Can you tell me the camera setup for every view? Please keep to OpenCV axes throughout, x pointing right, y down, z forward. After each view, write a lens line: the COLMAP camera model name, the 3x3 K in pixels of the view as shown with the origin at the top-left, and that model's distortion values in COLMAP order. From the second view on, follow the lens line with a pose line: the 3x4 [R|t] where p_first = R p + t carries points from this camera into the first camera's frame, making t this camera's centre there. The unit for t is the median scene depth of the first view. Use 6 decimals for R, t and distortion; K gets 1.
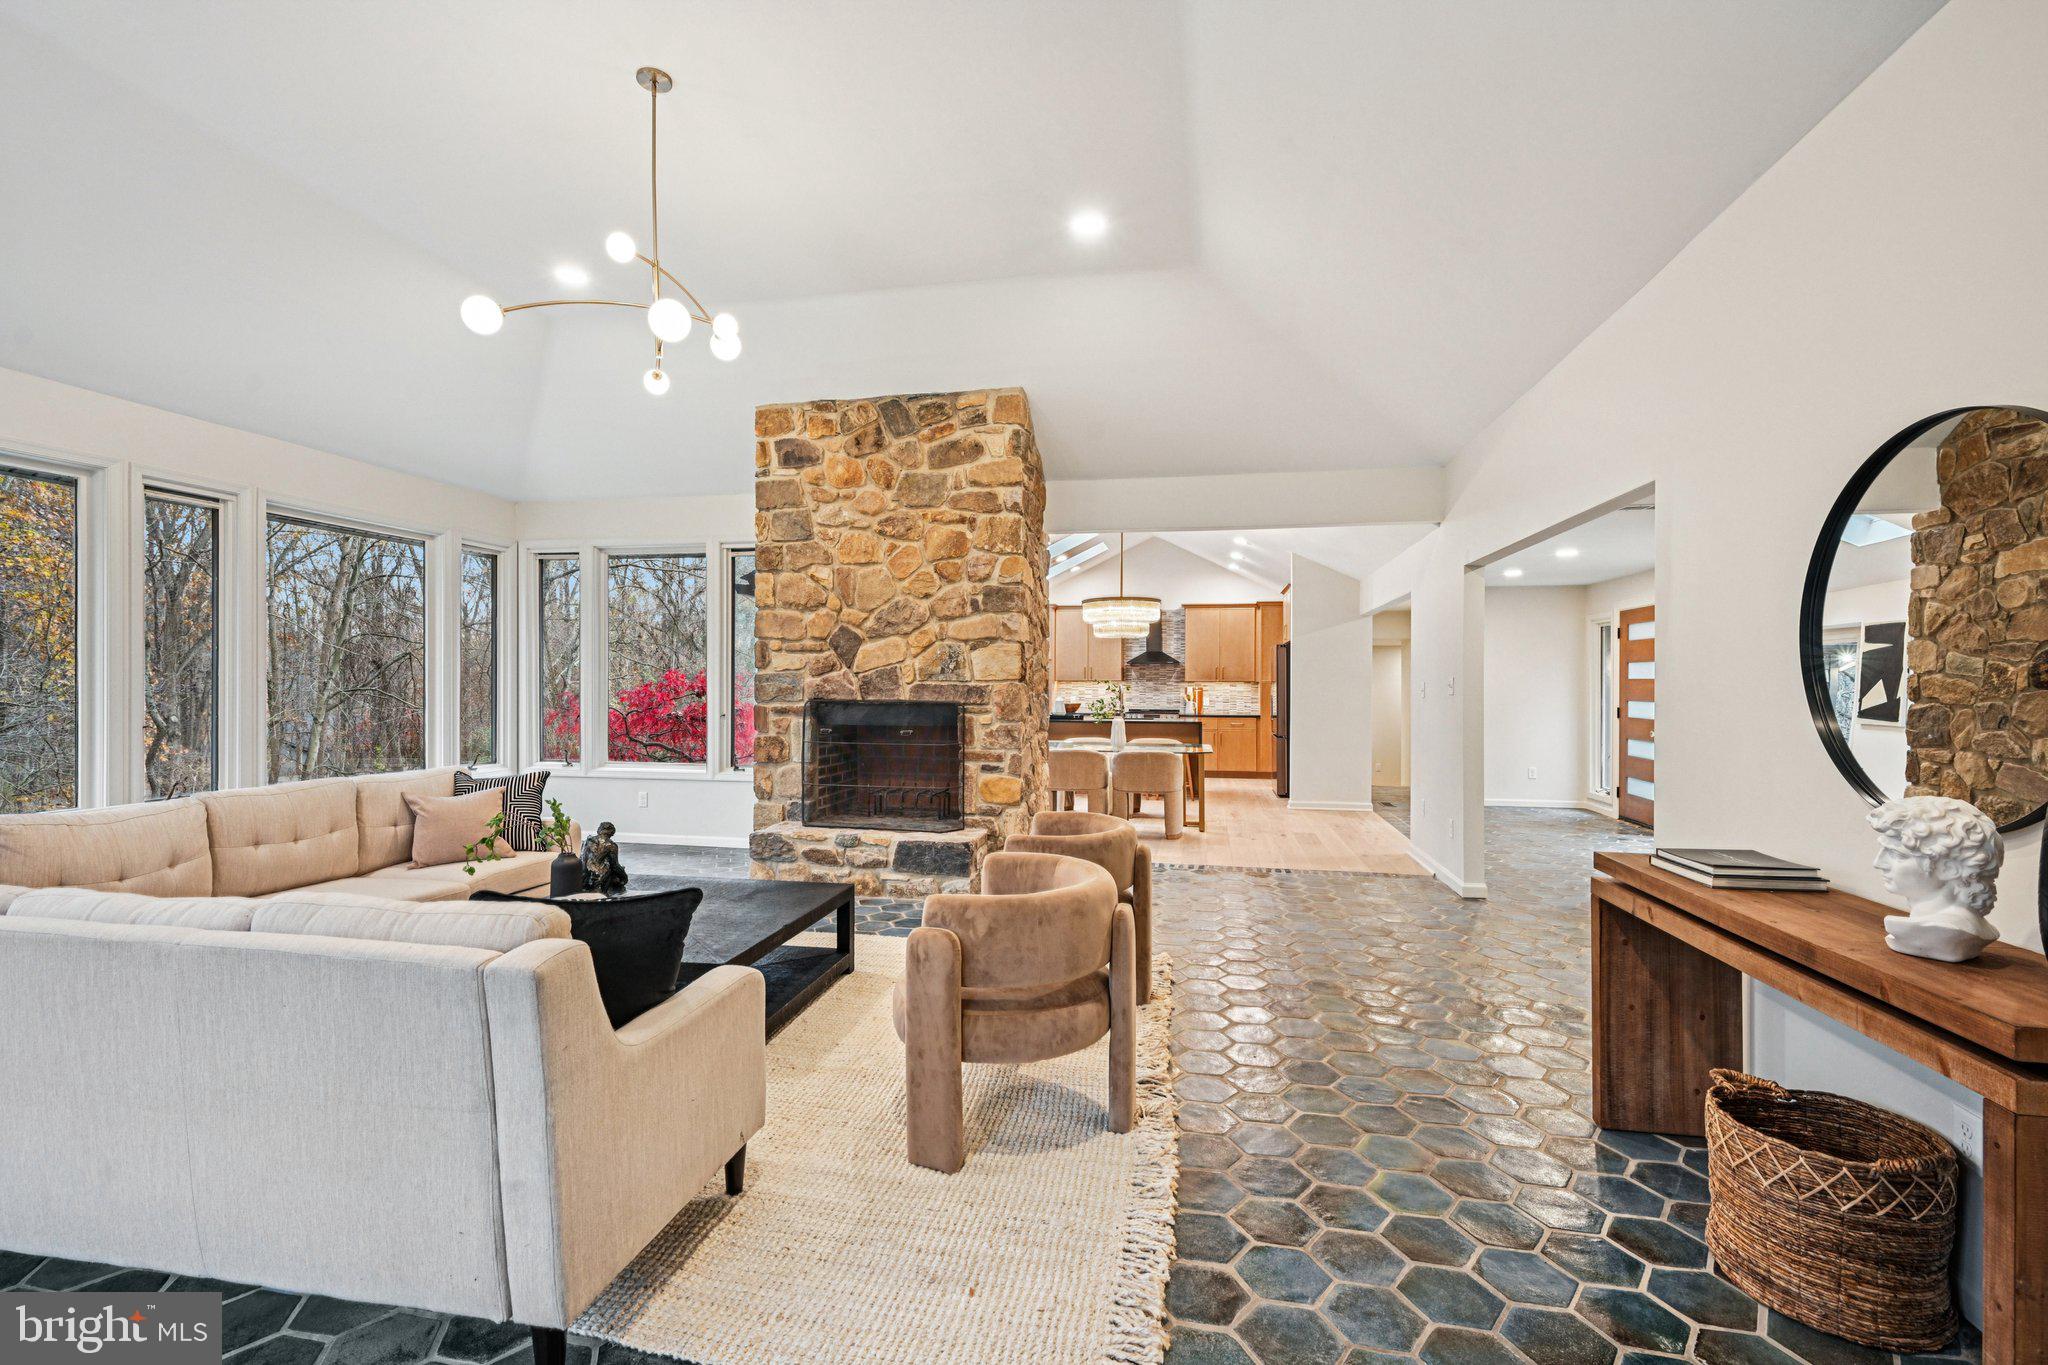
lens RADIAL K [[915.5, 0, 1028.5], [0, 915.5, 679.0], [0, 0, 1]] dist [0.003506, 0.000759]
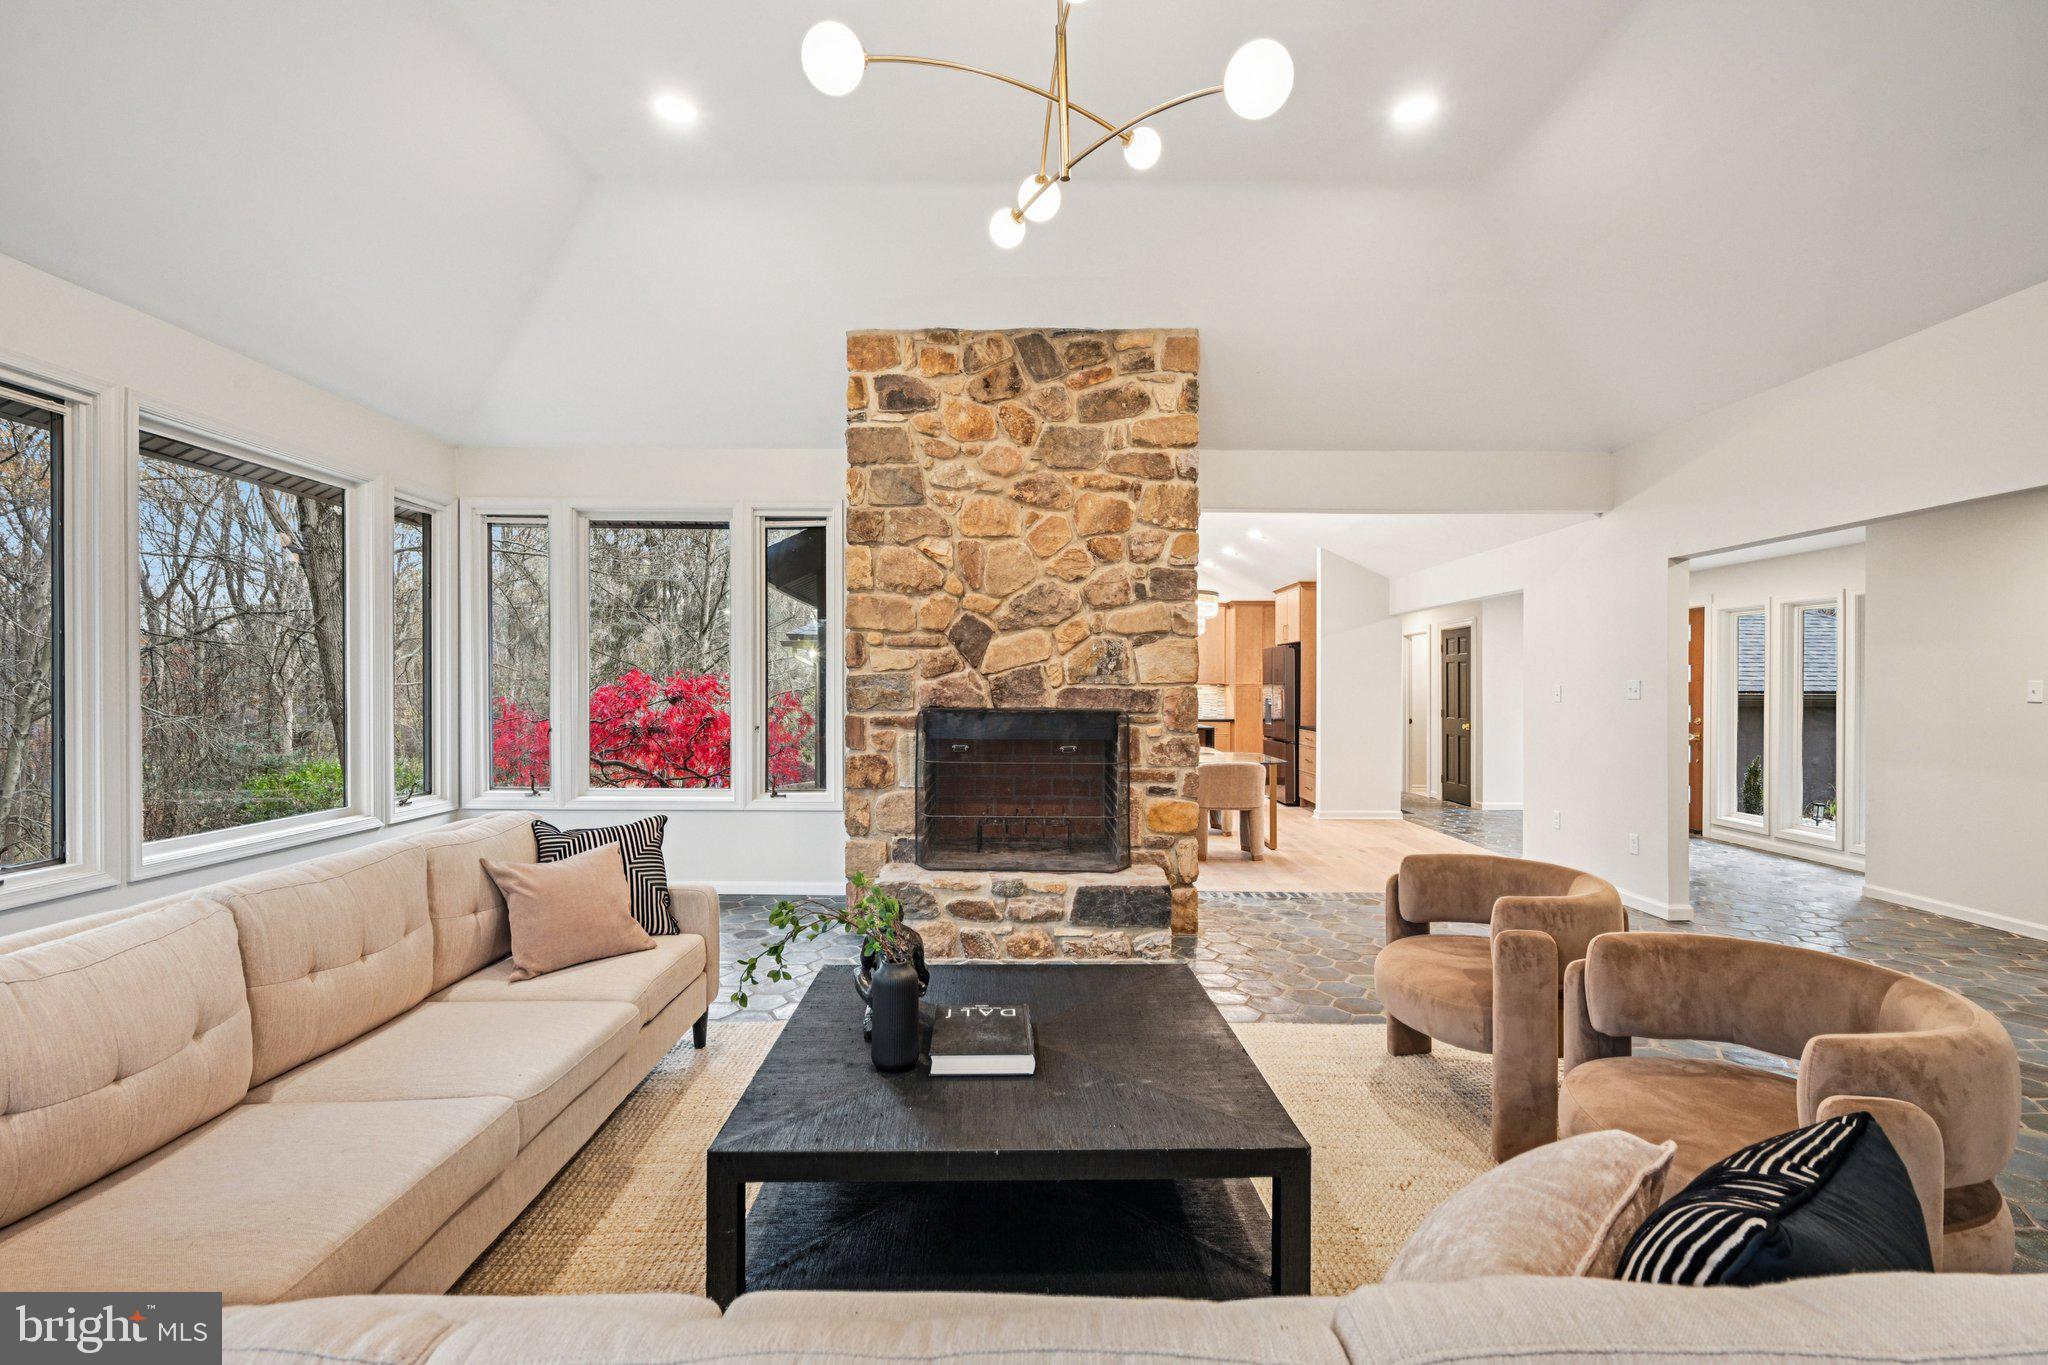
lens RADIAL K [[915.5, 0, 1022.5], [0, 915.5, 681.7], [0, 0, 1]] dist [0.003506, 0.000759]
pose [[0.979974, 0.000728, 0.199125, -0.317194], [-0.000844, 1.000000, 0.000496, -0.000355], [-0.199124, -0.000654, 0.979974, 0.214861]]
